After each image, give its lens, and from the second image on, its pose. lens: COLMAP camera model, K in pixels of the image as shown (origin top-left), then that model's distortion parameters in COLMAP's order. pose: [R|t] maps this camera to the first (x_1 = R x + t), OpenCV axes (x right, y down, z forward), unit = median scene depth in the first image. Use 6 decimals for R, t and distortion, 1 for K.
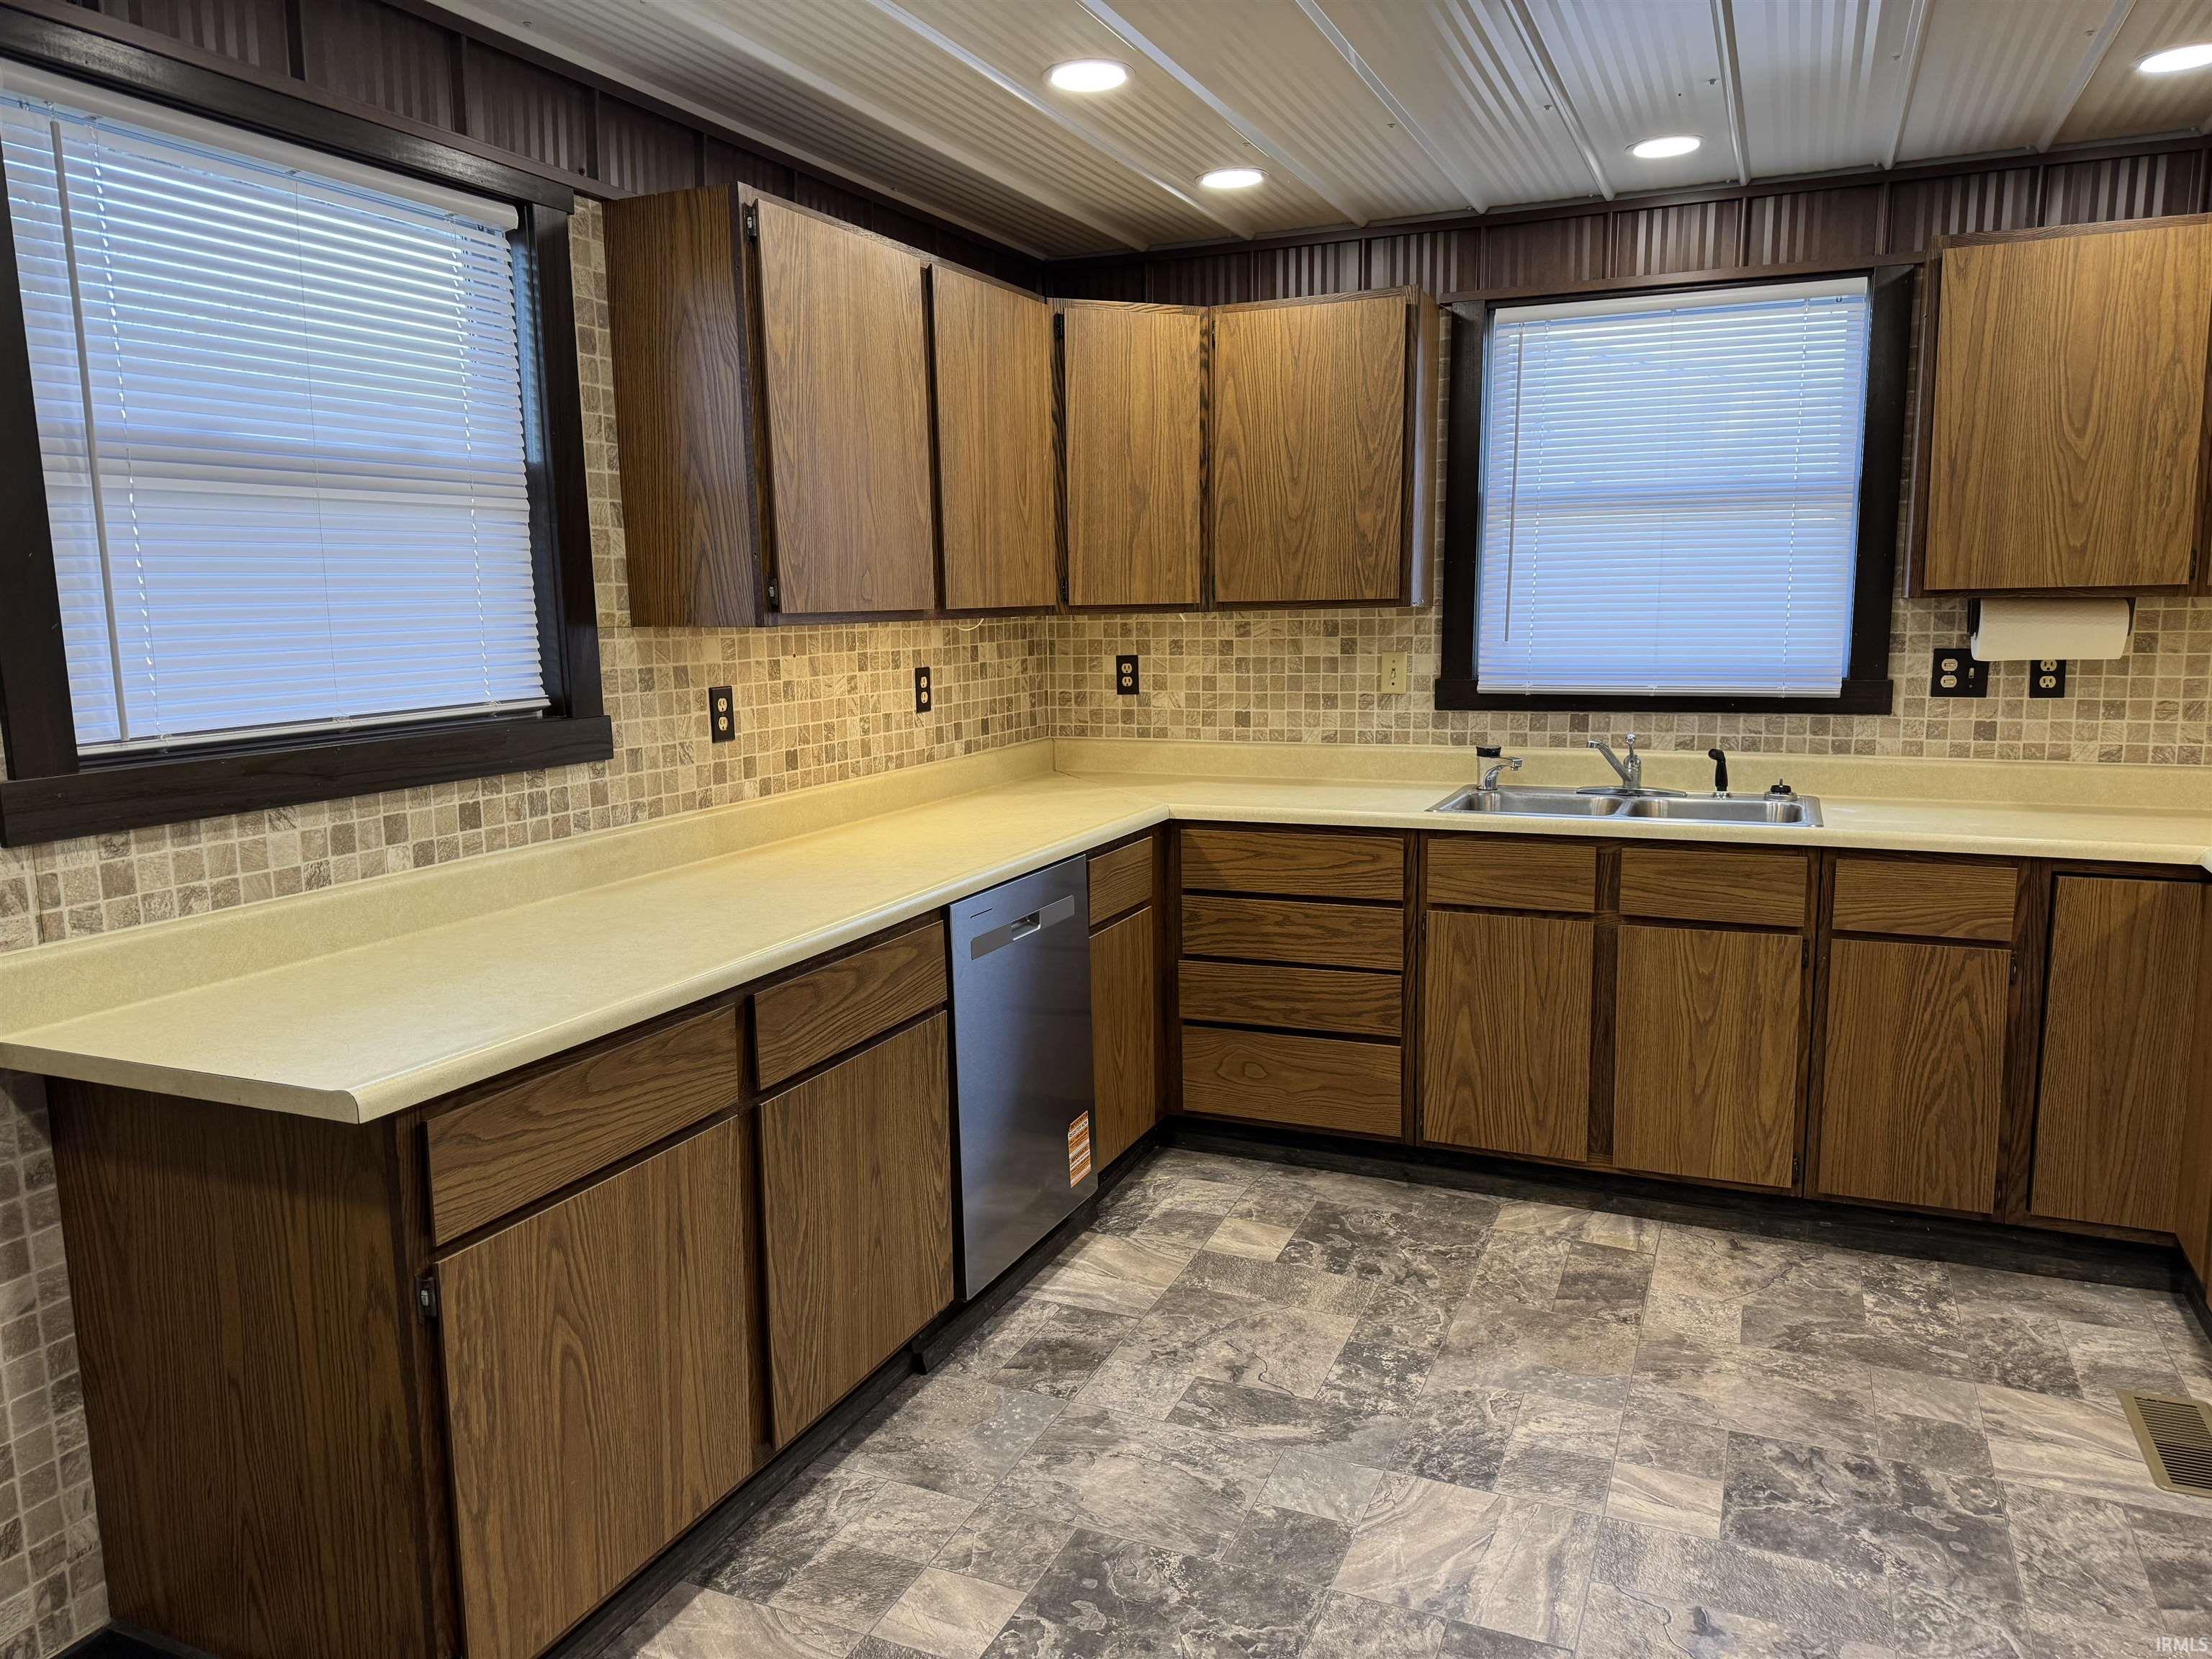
lens RADIAL K [[1549.6, 0, 1110.6], [0, 1549.6, 834.6], [0, 0, 1]] dist [0.099387, -0.128766]
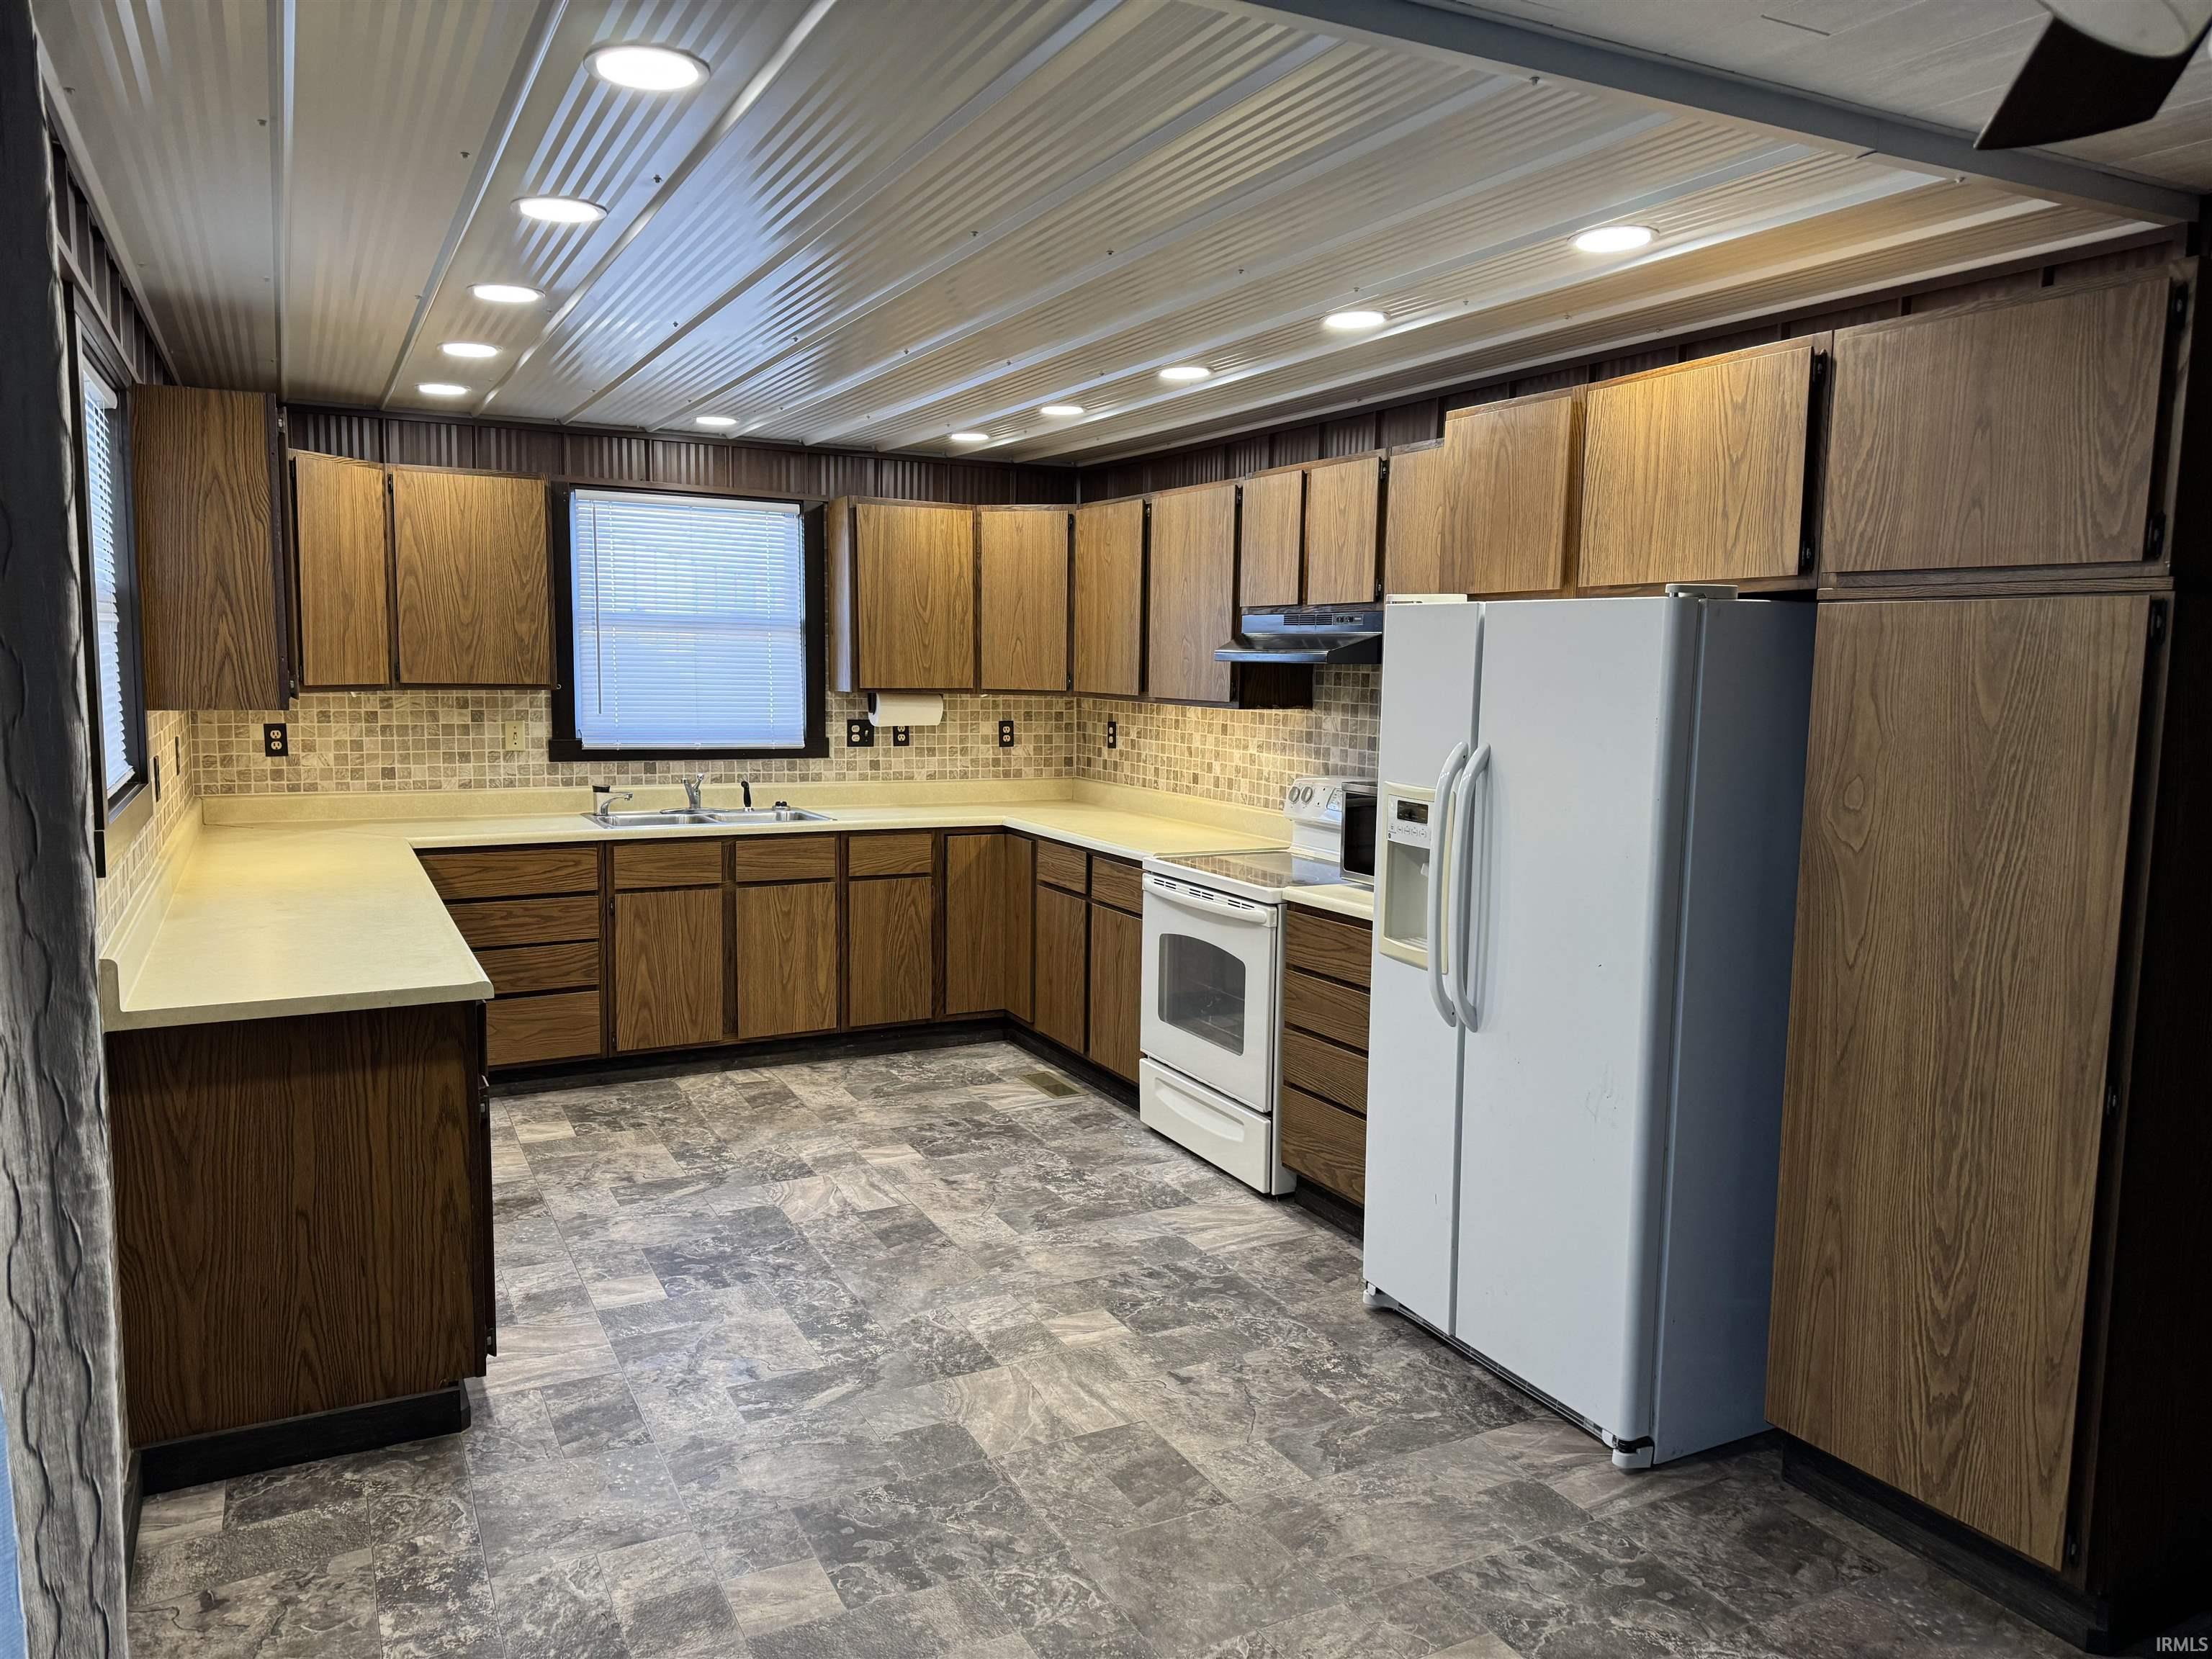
lens RADIAL K [[1549.6, 0, 1110.6], [0, 1549.6, 834.6], [0, 0, 1]] dist [0.099387, -0.128766]
pose [[0.627948, -0.065099, 0.775528, -0.661479], [0.091304, 0.995776, 0.009658, 0.020529], [-0.772881, 0.064744, 0.631239, -0.320743]]
